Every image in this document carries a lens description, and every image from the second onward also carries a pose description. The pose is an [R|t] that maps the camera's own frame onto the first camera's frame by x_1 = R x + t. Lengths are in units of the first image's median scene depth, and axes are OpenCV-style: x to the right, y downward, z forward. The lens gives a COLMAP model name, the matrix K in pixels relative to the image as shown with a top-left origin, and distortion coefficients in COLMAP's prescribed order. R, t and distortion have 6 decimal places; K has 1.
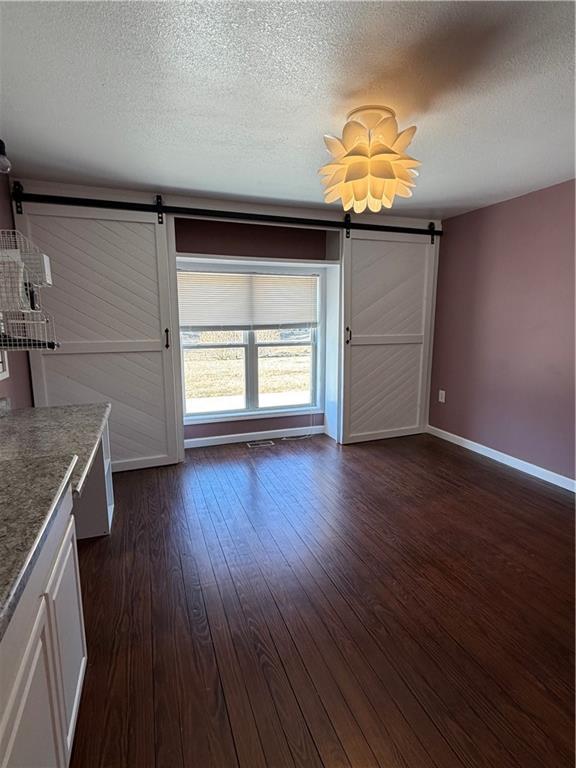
lens RADIAL K [[397.9, 0, 287.7], [0, 397.9, 385.5], [0, 0, 1]] dist [0.000468, 0.000590]
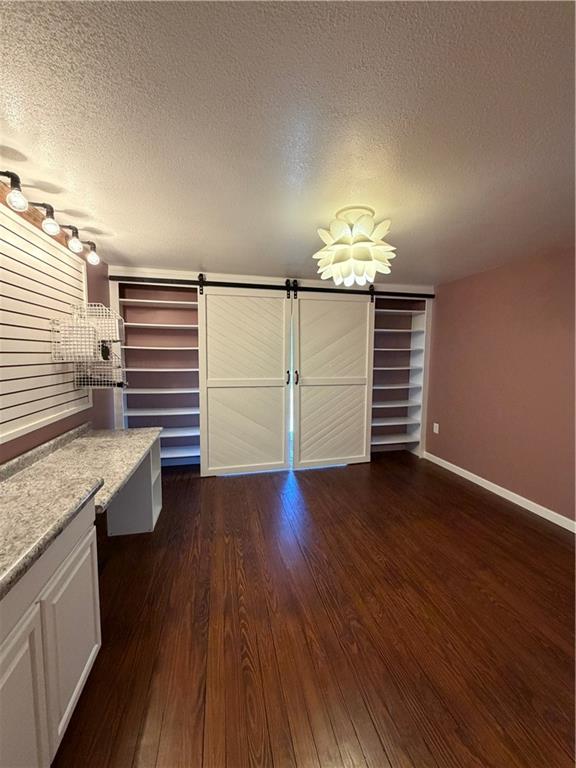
lens RADIAL K [[305.7, 0, 287.5], [0, 305.7, 381.3], [0, 0, 1]] dist [-0.000176, 0.000196]
pose [[0.991623, 0.018660, -0.127815, 0.133448], [-0.029682, 0.995949, -0.084875, -0.051081], [0.125713, 0.087957, 0.988160, 0.047250]]
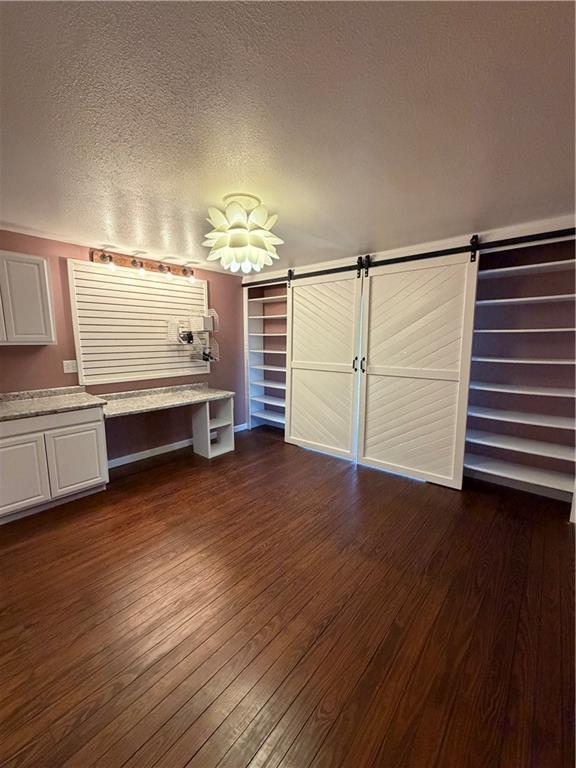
lens RADIAL K [[305.7, 0, 287.5], [0, 305.7, 381.3], [0, 0, 1]] dist [-0.000176, 0.000196]
pose [[0.486649, 0.124886, -0.864625, 1.307636], [-0.150760, 0.986886, 0.057691, -0.186132], [0.860491, 0.102276, 0.499094, 0.738825]]
